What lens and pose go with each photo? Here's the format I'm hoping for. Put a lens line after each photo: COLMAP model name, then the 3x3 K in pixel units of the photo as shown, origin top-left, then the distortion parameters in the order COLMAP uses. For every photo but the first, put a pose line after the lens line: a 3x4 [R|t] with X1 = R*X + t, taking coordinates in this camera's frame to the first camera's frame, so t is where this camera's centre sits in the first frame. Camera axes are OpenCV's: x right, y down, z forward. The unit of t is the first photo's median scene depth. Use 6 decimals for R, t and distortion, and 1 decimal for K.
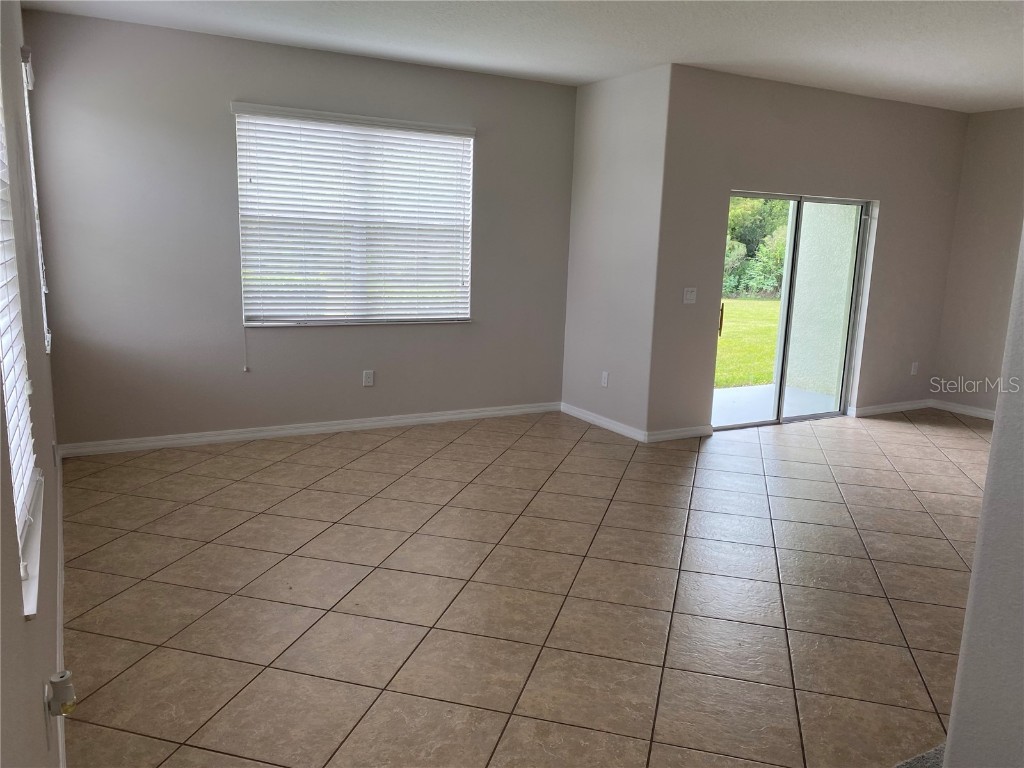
lens RADIAL K [[781.7, 0, 510.6], [0, 781.7, 381.0], [0, 0, 1]] dist [0.033684, -0.036625]
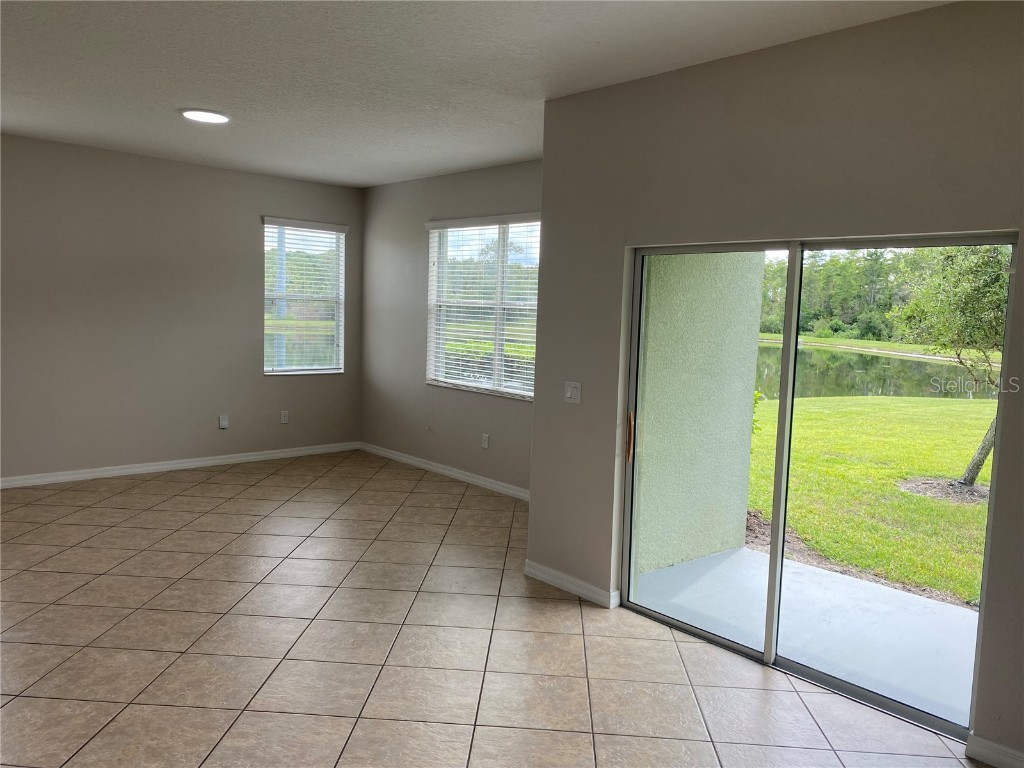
lens RADIAL K [[781.7, 0, 516.7], [0, 781.7, 379.7], [0, 0, 1]] dist [0.033684, -0.036625]
pose [[0.225529, 0.068121, -0.971852, 1.548642], [-0.205013, 0.978534, 0.021013, -0.210574], [0.952421, 0.194504, 0.234653, 1.302650]]
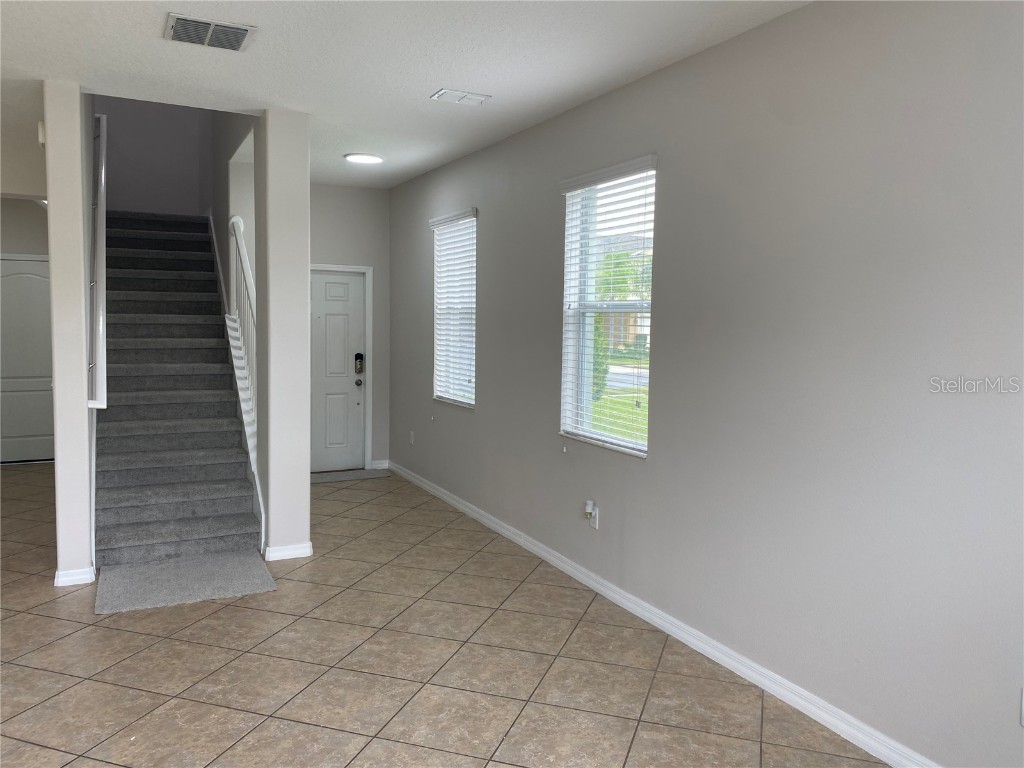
lens RADIAL K [[781.7, 0, 511.9], [0, 781.7, 366.4], [0, 0, 1]] dist [0.033684, -0.036625]
pose [[-0.997746, -0.047181, 0.047721, -0.212531], [-0.034137, 0.969080, 0.244372, -0.316878], [-0.057776, 0.242192, -0.968507, 1.654459]]
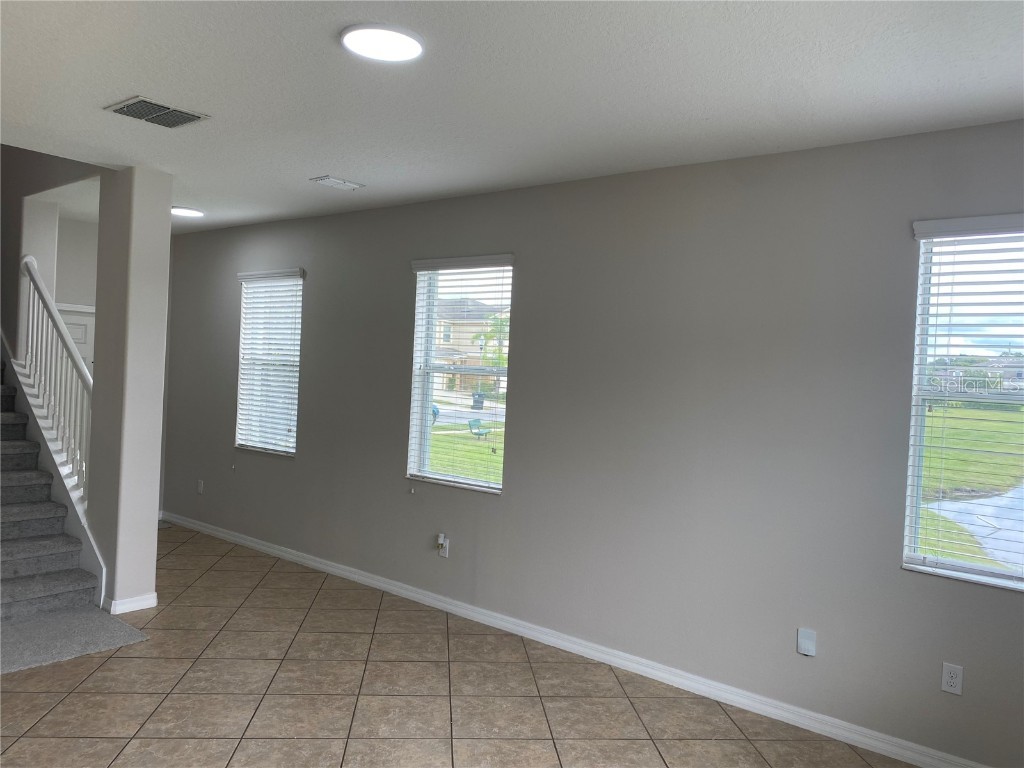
lens RADIAL K [[781.7, 0, 506.7], [0, 781.7, 366.3], [0, 0, 1]] dist [0.033684, -0.036625]
pose [[-0.933338, -0.074973, -0.351083, 0.135182], [-0.137155, 0.978233, 0.155722, -0.362187], [0.331766, 0.193494, -0.923305, 1.828621]]
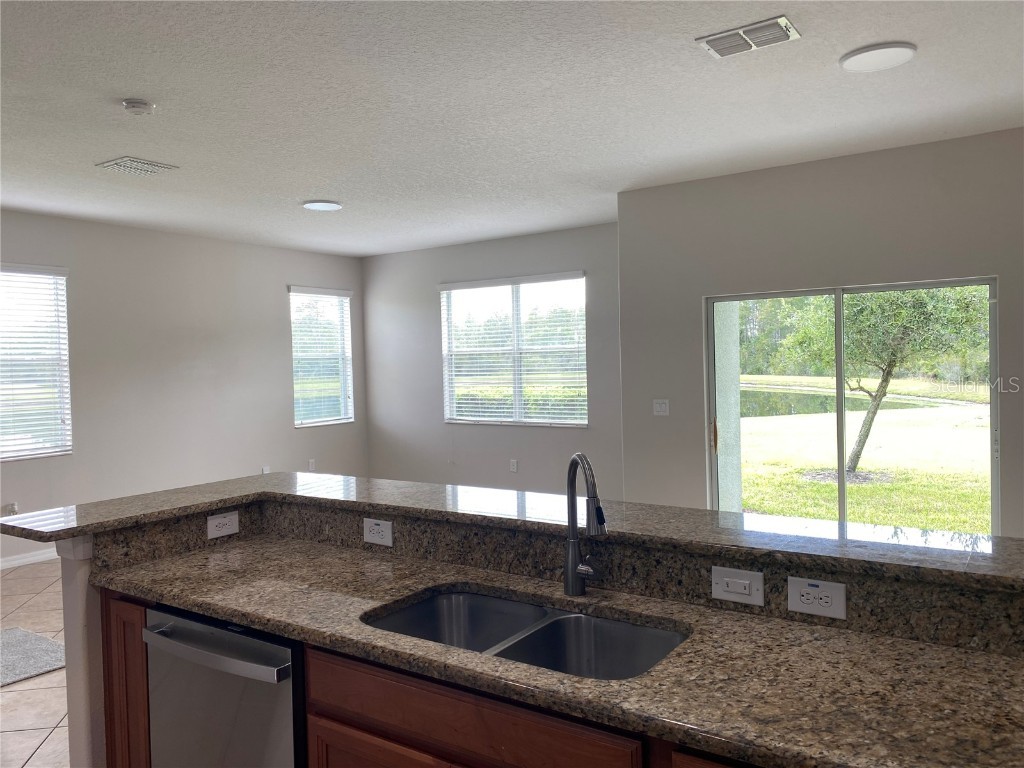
lens RADIAL K [[781.7, 0, 507.8], [0, 781.7, 376.8], [0, 0, 1]] dist [0.033684, -0.036625]
pose [[0.434829, -0.023139, -0.900216, 1.720379], [-0.122699, 0.988824, -0.084683, -0.067827], [0.892115, 0.147278, 0.427130, 0.688196]]
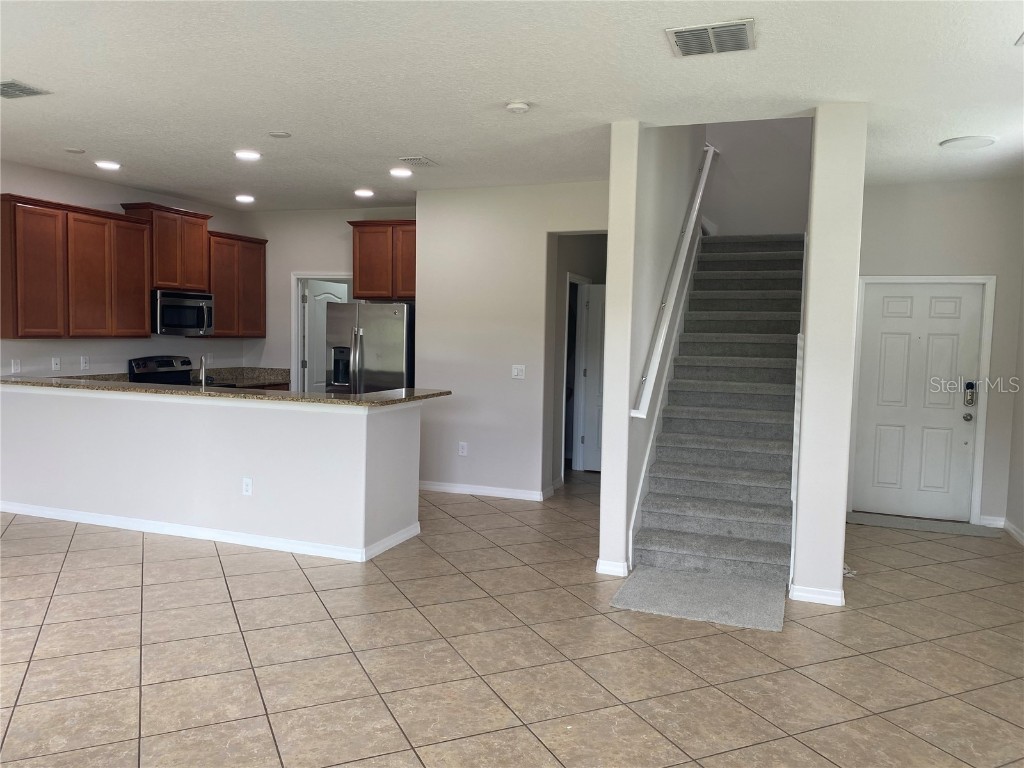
lens RADIAL K [[781.7, 0, 500.5], [0, 781.7, 379.7], [0, 0, 1]] dist [0.033684, -0.036625]
pose [[-0.639327, -0.090833, 0.763551, -0.369090], [0.101332, 0.974385, 0.200761, -0.282513], [-0.762229, 0.205724, -0.613746, 1.491640]]
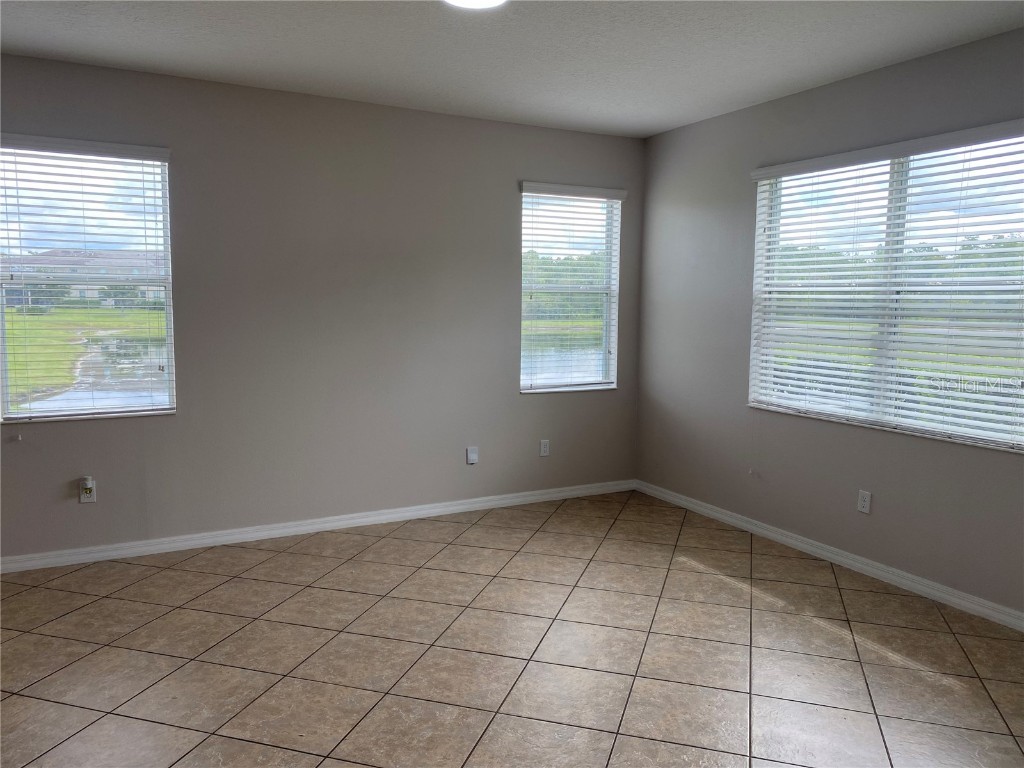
lens RADIAL K [[781.7, 0, 504.0], [0, 781.7, 376.9], [0, 0, 1]] dist [0.033684, -0.036625]
pose [[-0.034945, 0.066392, -0.997181, 0.915266], [-0.189168, 0.979314, 0.071832, -0.178370], [0.981323, 0.191145, -0.021663, 1.141581]]
